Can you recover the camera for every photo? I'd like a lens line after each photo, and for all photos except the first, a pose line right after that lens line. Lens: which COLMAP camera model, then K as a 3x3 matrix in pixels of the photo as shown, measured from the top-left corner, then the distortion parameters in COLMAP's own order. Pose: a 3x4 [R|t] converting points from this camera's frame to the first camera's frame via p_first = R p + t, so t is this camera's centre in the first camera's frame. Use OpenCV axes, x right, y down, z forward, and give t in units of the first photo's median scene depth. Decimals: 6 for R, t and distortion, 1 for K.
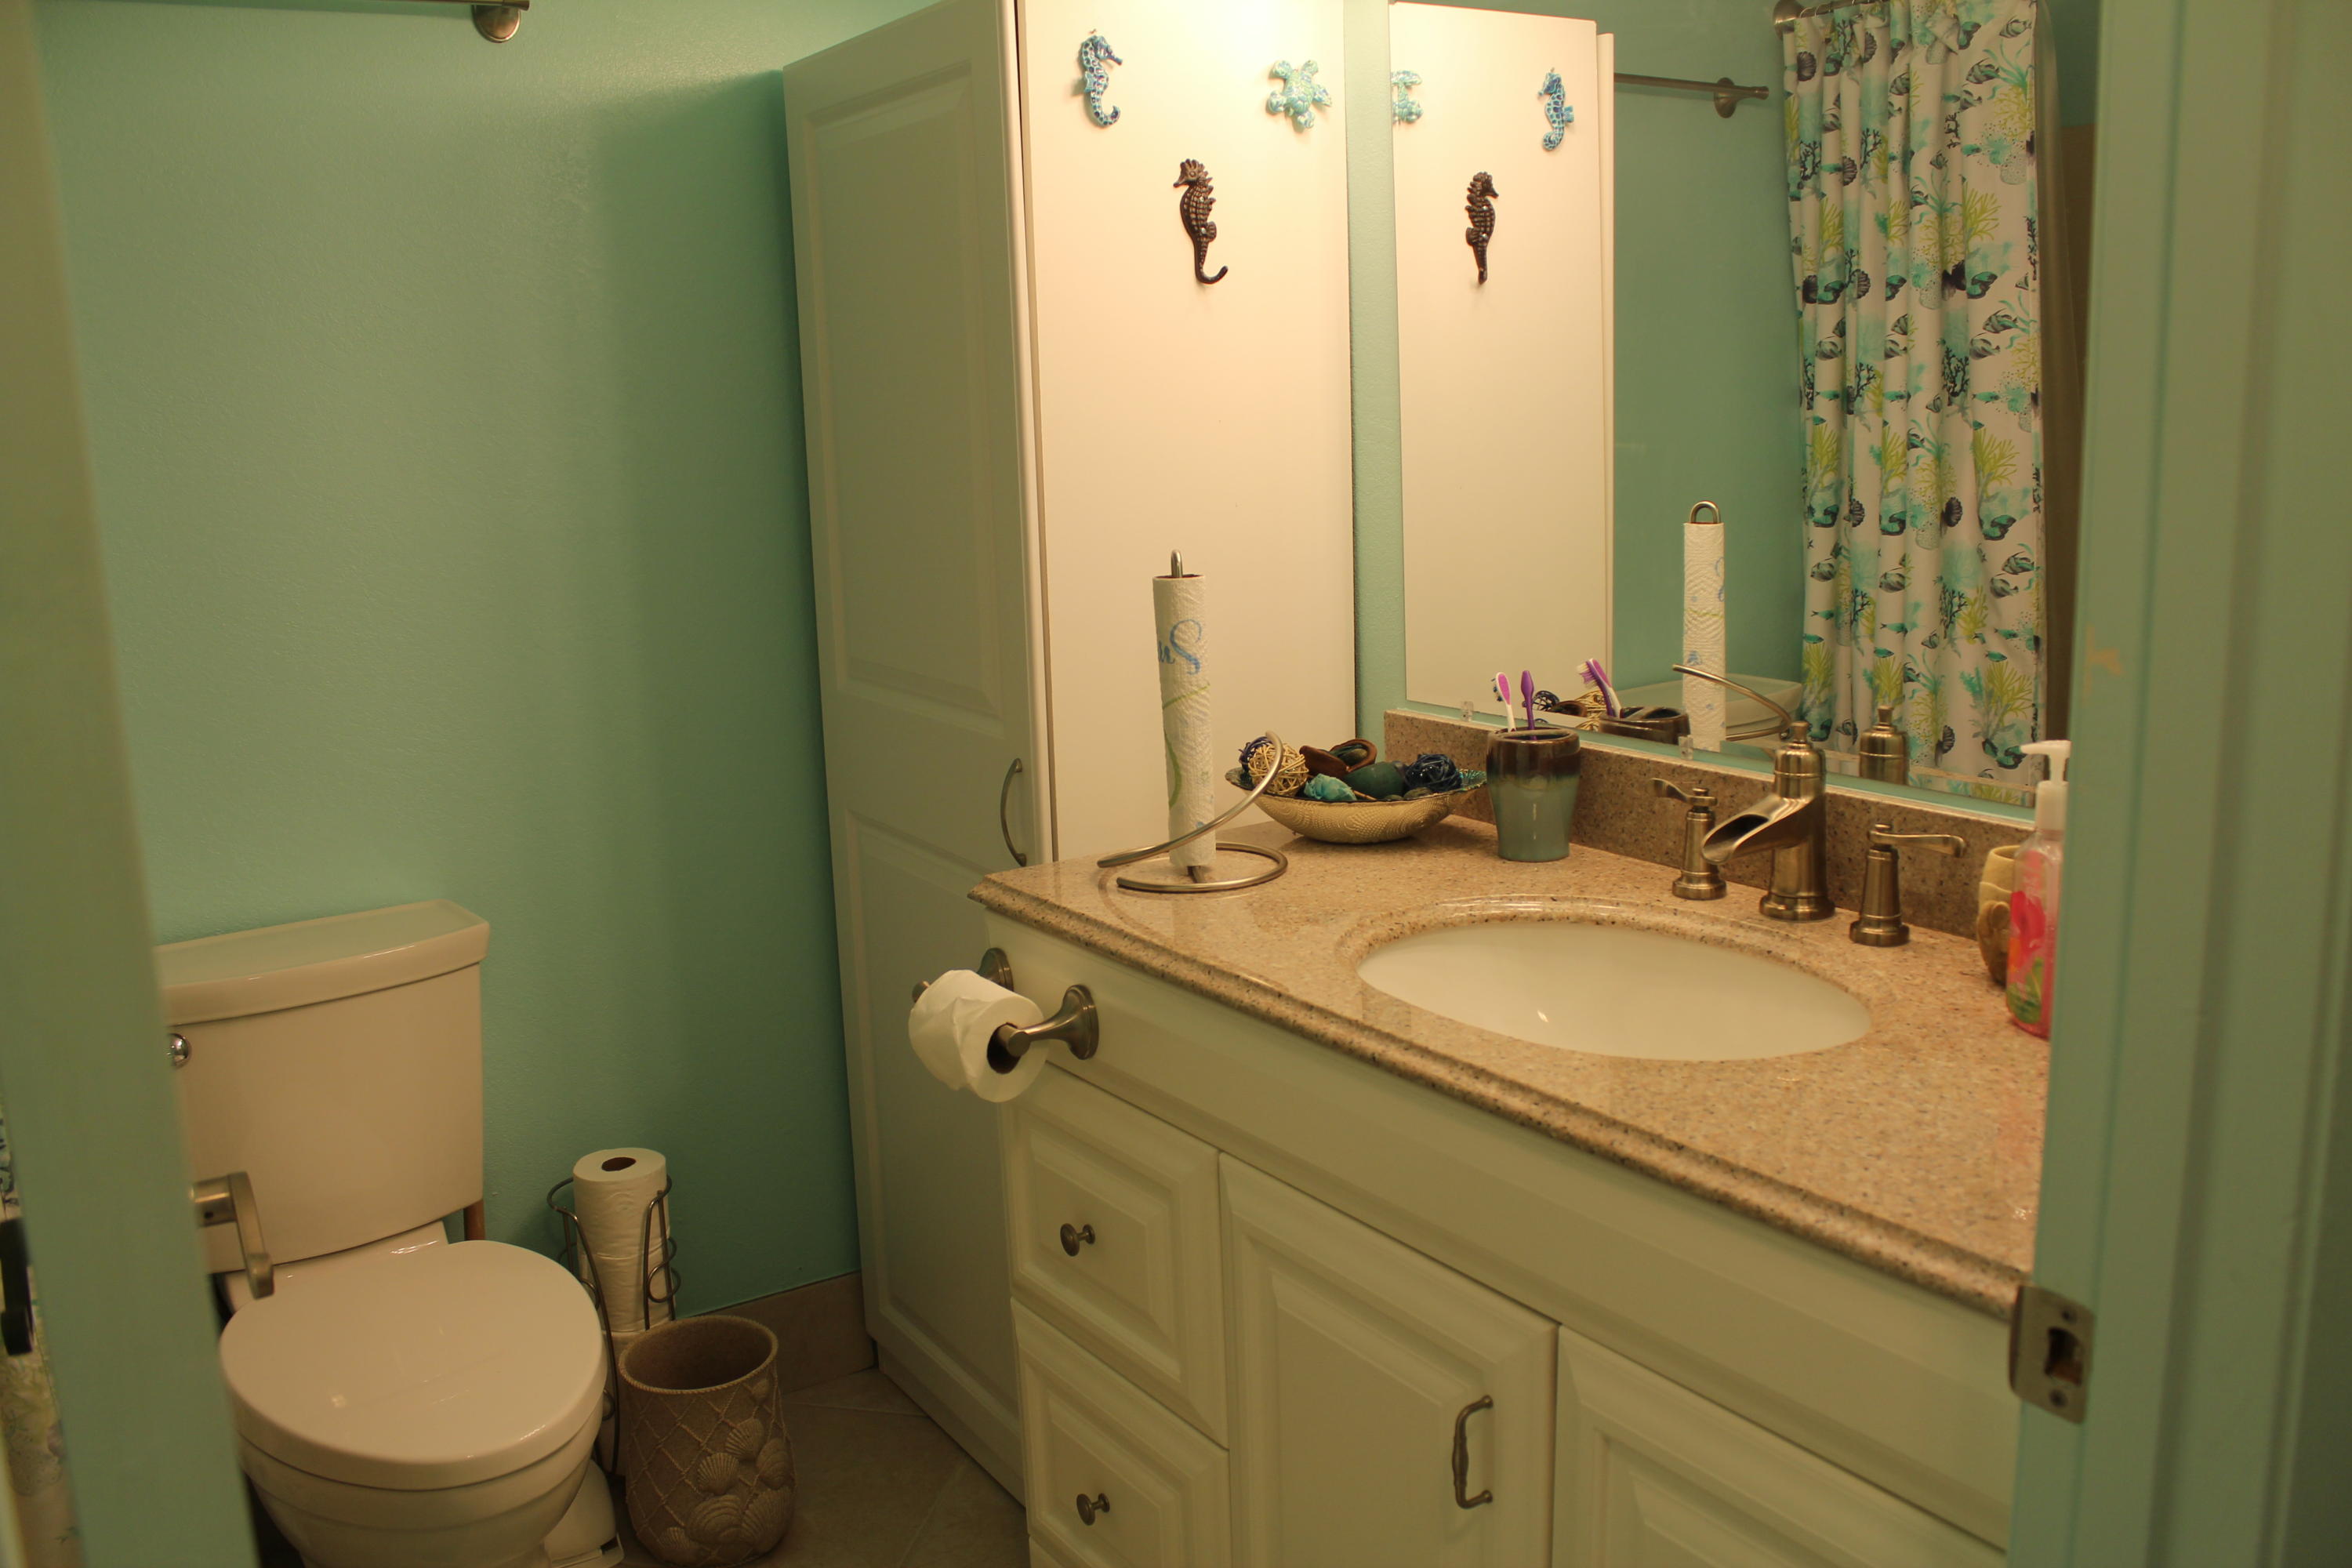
lens RADIAL K [[1962.1, 0, 1182.5], [0, 1962.1, 775.8], [0, 0, 1]] dist [-0.158596, 0.137968]
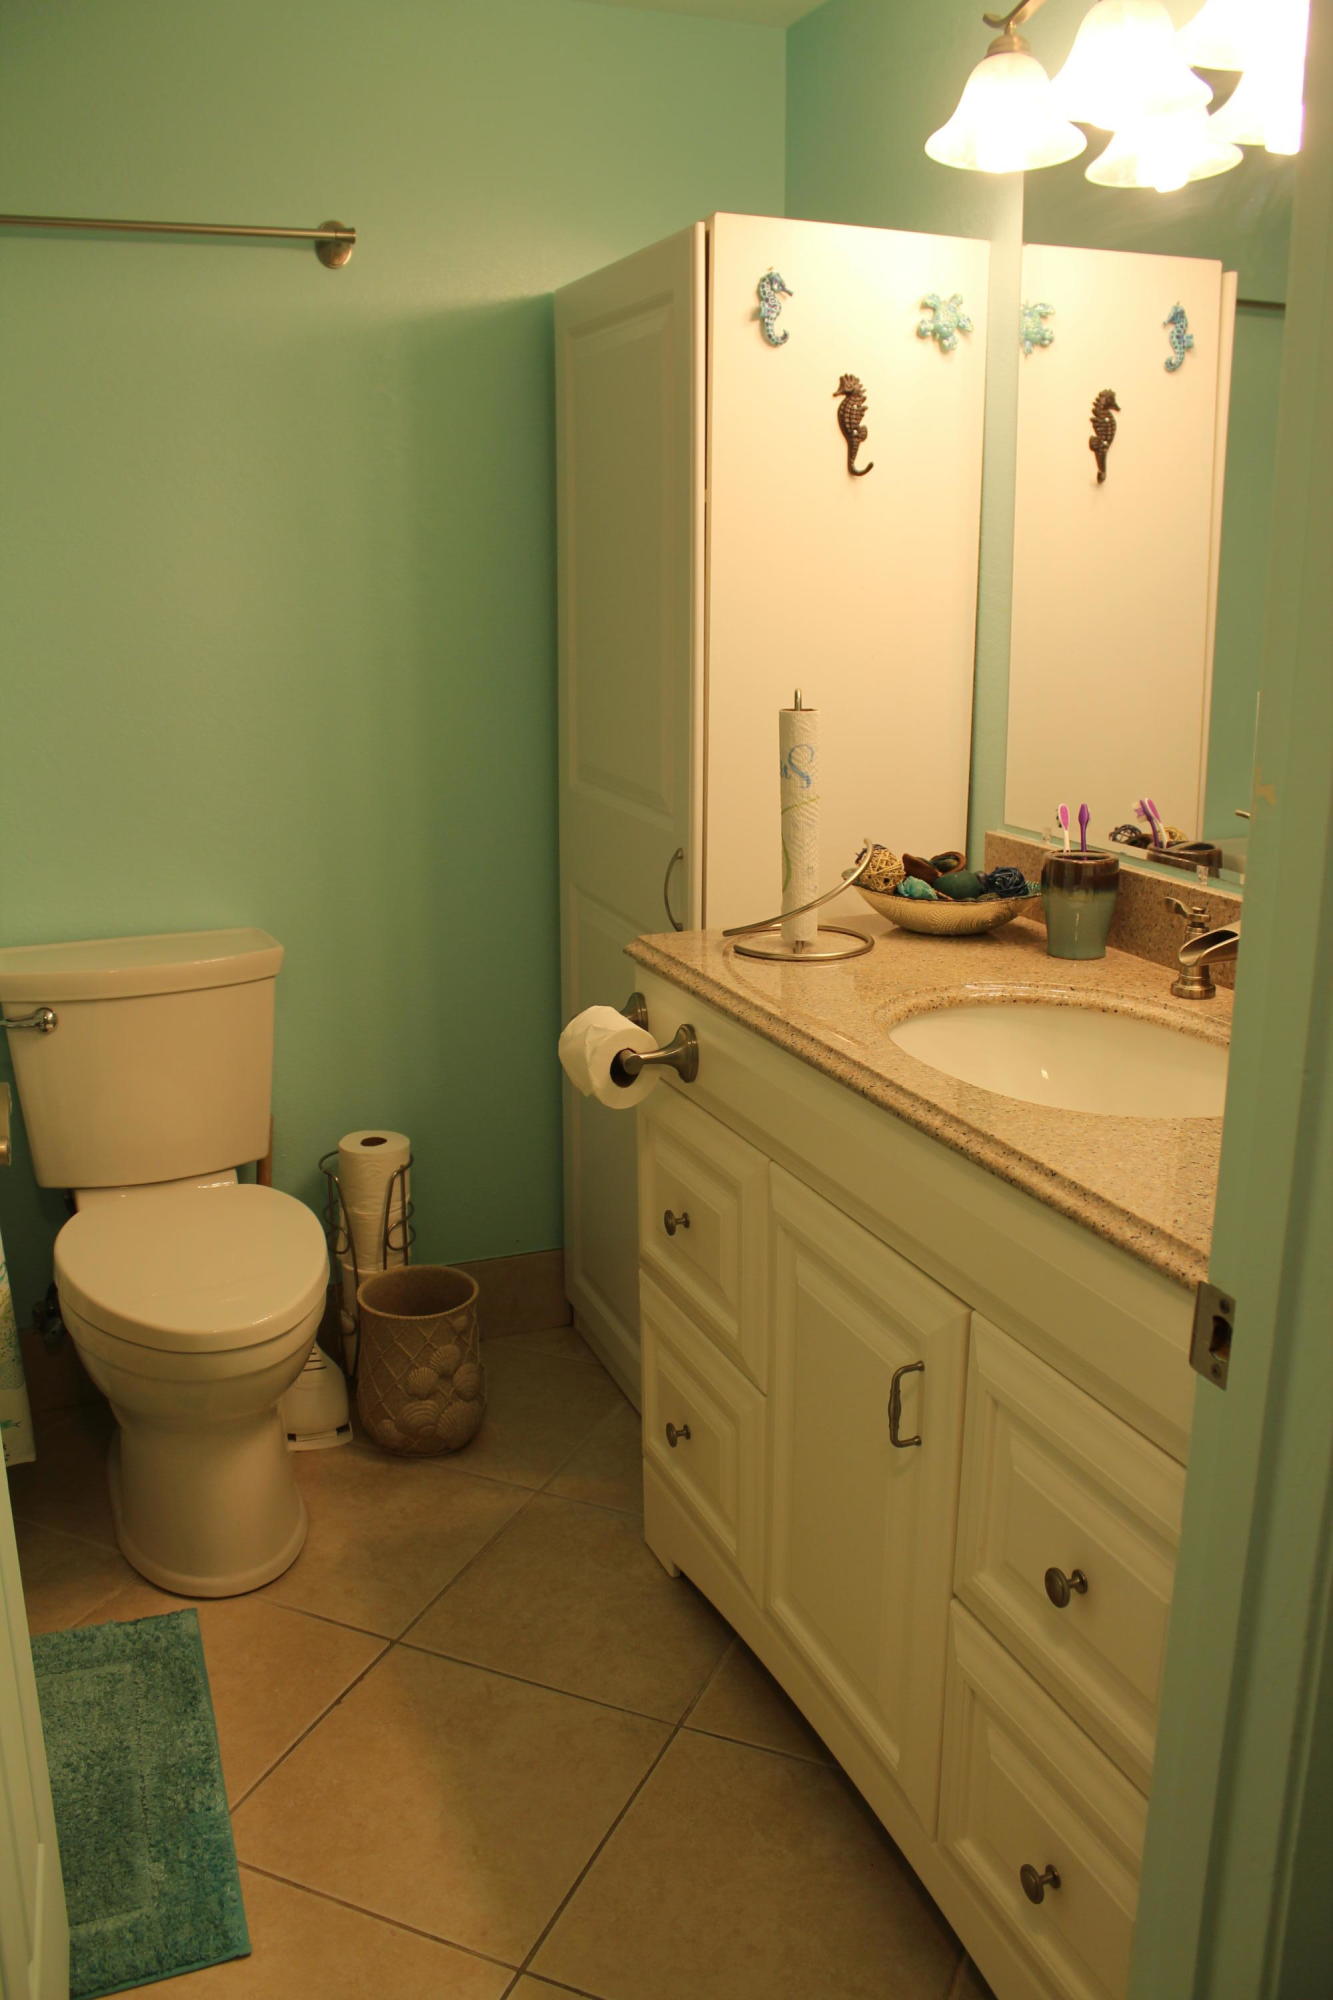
lens RADIAL K [[1668.5, 0, 685.9], [0, 1668.5, 971.8], [0, 0, 1]] dist [-0.158596, 0.137968]
pose [[0.979656, 0.080682, -0.183753, 0.110687], [-0.071353, 0.995830, 0.056842, 0.008347], [0.187573, -0.042574, 0.981328, -0.053905]]
